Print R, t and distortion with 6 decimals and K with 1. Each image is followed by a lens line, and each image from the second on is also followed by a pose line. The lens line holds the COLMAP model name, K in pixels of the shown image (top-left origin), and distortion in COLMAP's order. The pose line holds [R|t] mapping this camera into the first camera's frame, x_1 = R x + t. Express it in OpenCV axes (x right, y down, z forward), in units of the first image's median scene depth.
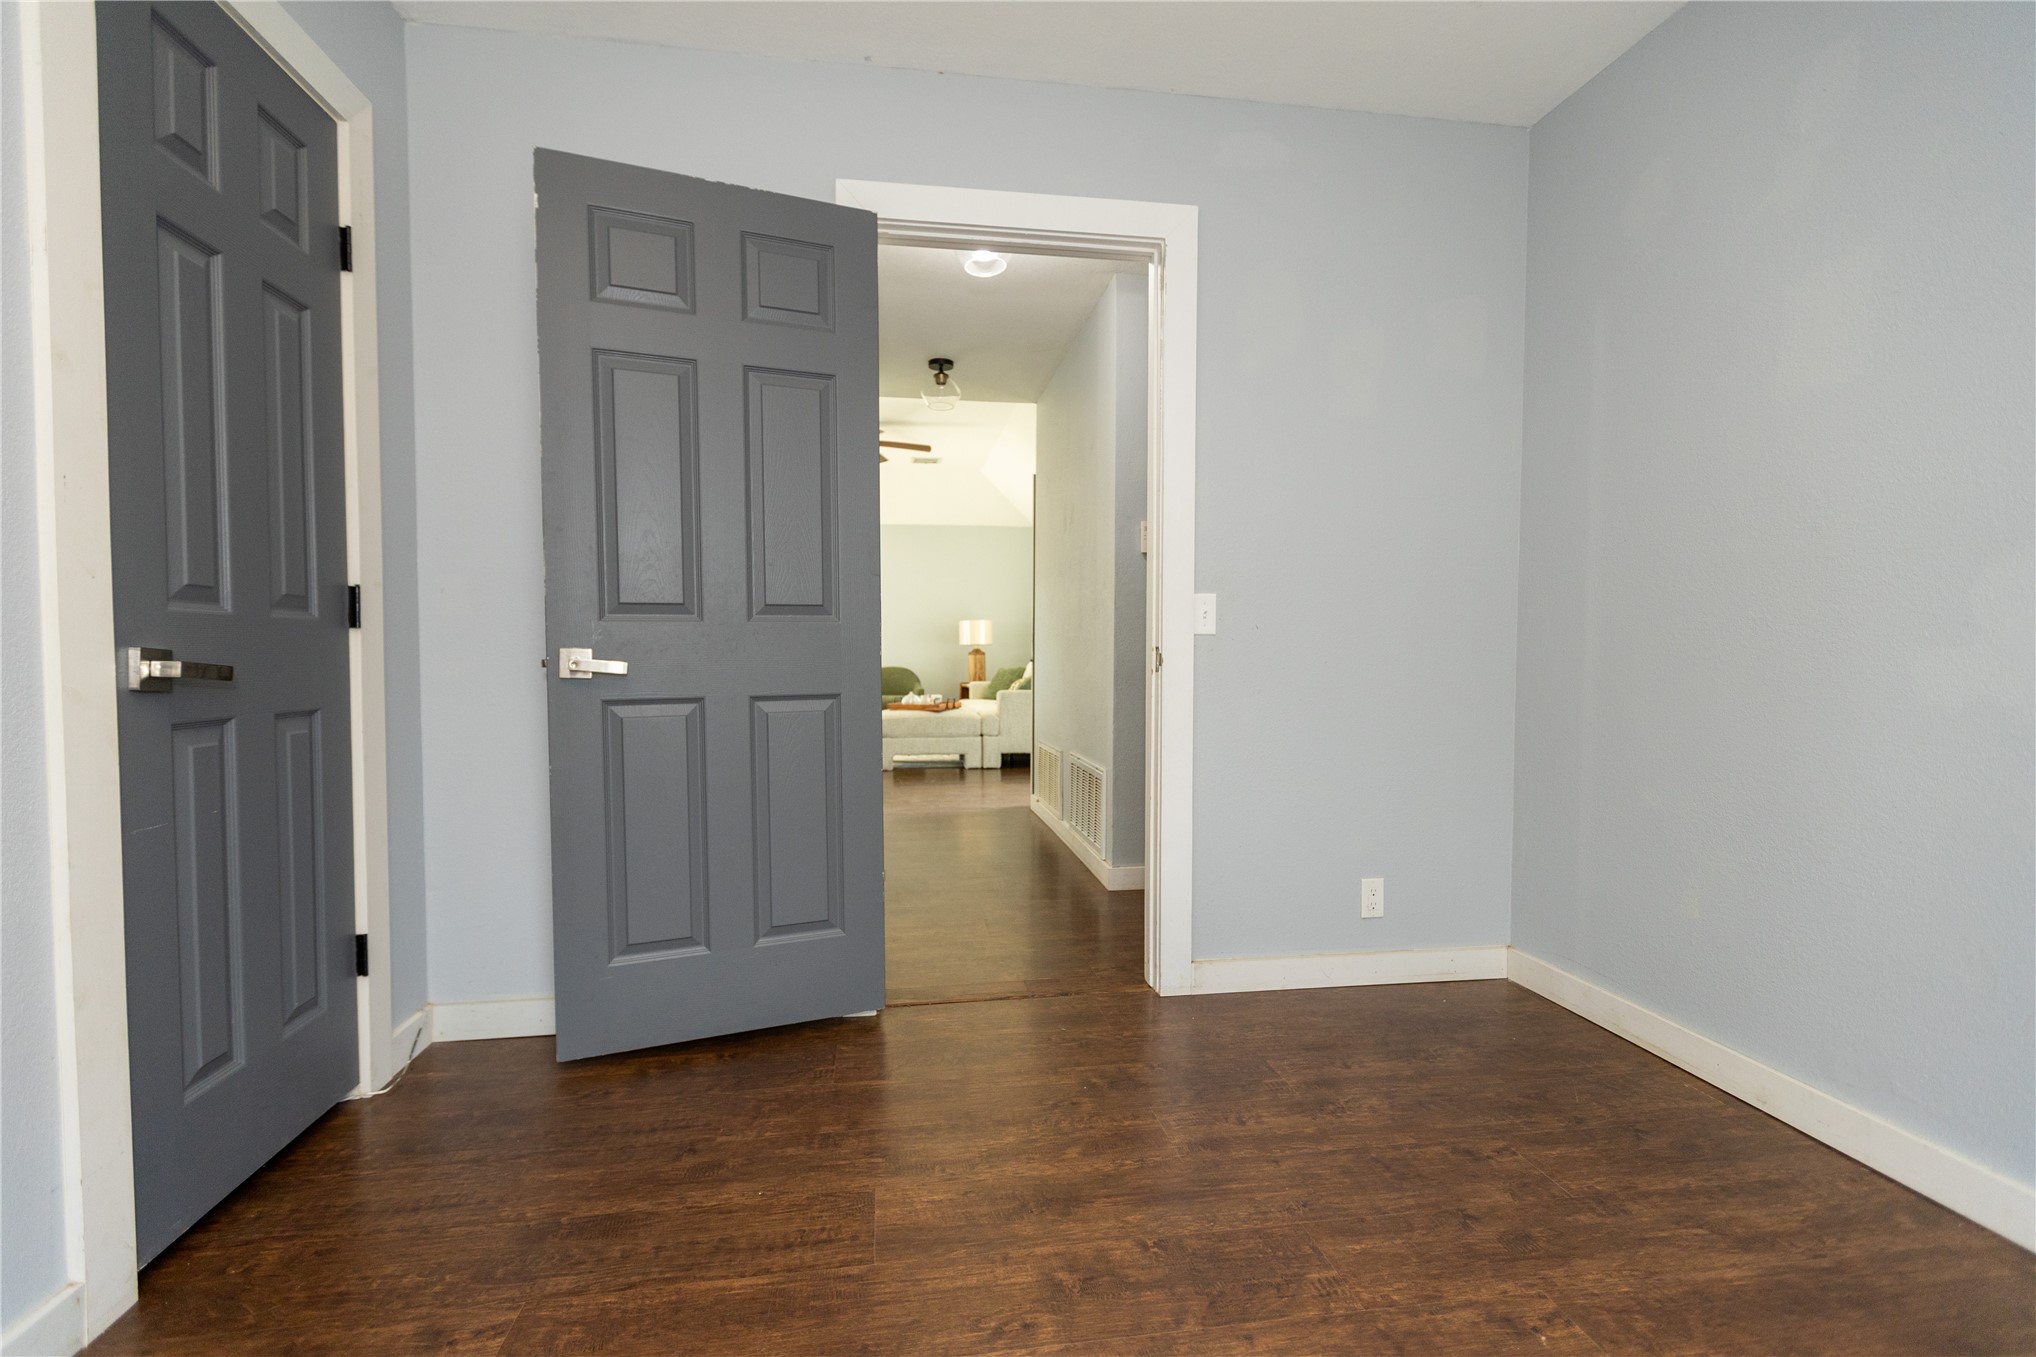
lens RADIAL K [[886.4, 0, 1014.3], [0, 886.4, 688.0], [0, 0, 1]] dist [0.013196, -0.009391]
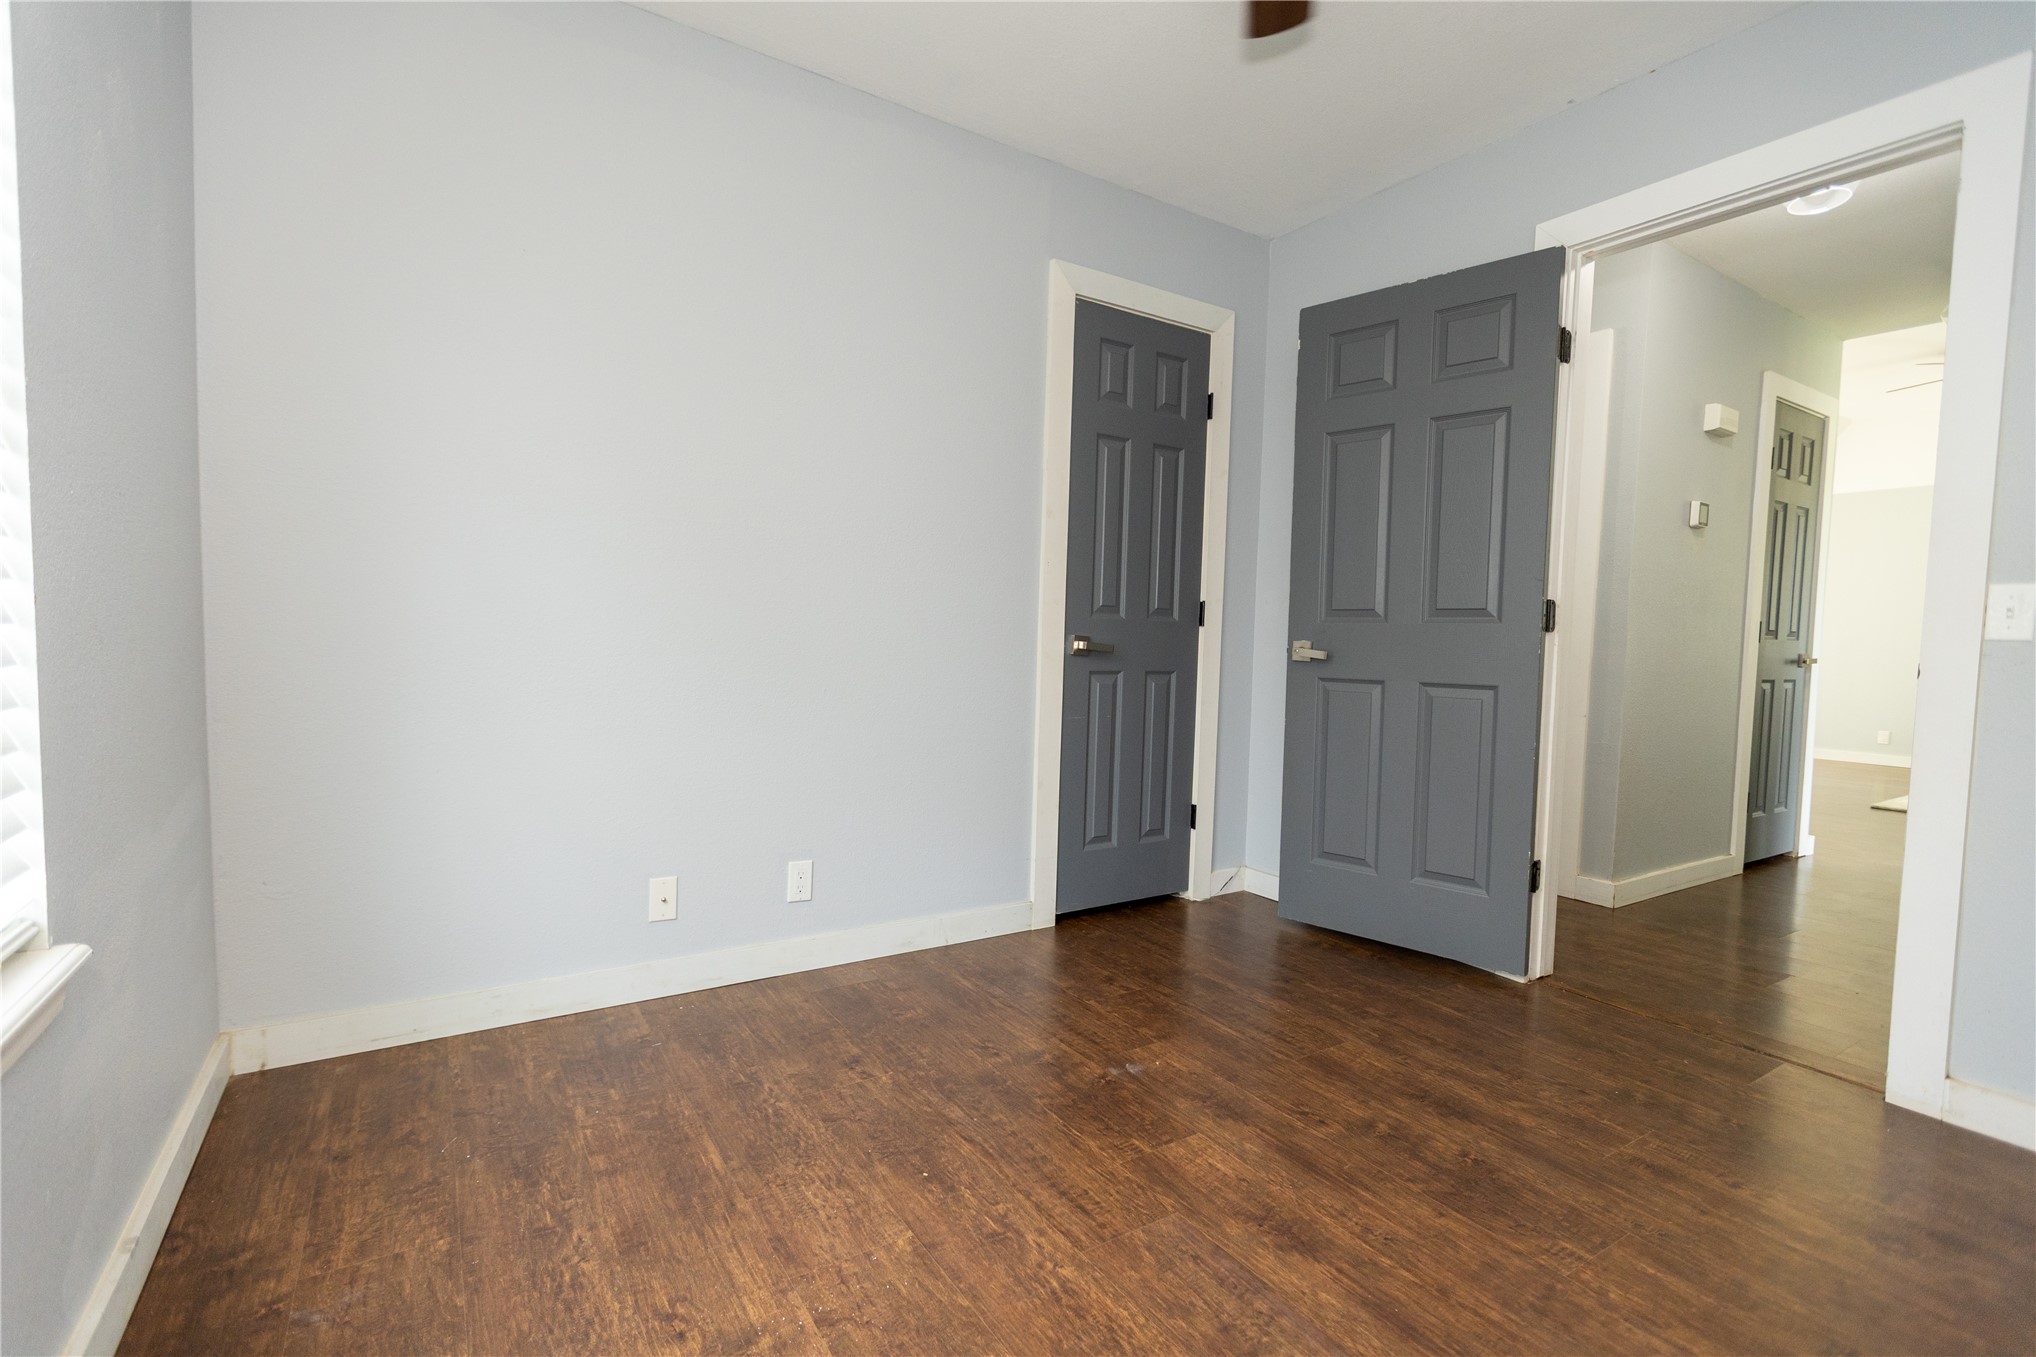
lens RADIAL K [[972.4, 0, 1070.6], [0, 972.4, 683.9], [0, 0, 1]] dist [0.001393, -0.000650]
pose [[0.434525, 0.056693, -0.898874, 0.897707], [-0.064007, 0.997437, 0.031967, -0.000463], [0.898382, 0.043644, 0.437040, -0.048263]]
